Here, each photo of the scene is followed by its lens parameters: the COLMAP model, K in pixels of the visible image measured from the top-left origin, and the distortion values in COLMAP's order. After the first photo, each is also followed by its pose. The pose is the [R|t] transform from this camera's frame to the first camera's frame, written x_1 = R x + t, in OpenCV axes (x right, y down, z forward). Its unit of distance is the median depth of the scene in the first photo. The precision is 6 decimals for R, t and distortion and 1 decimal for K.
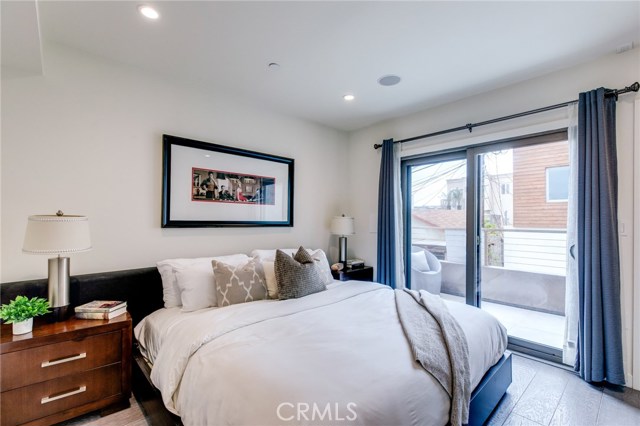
lens RADIAL K [[293.2, 0, 321.5], [0, 293.2, 215.3], [0, 0, 1]] dist [0.001045, 0.000689]
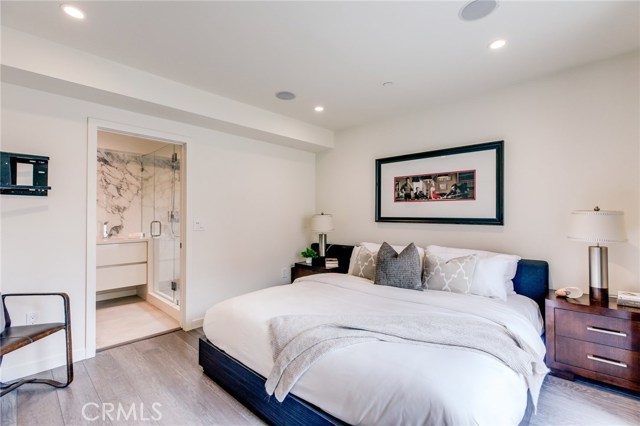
lens RADIAL K [[293.2, 0, 320.7], [0, 293.2, 214.5], [0, 0, 1]] dist [0.001045, 0.000689]
pose [[0.064525, -0.006215, -0.997897, 0.817172], [0.020072, 0.999786, -0.004929, 0.005300], [0.997714, -0.019711, 0.064636, 0.544693]]
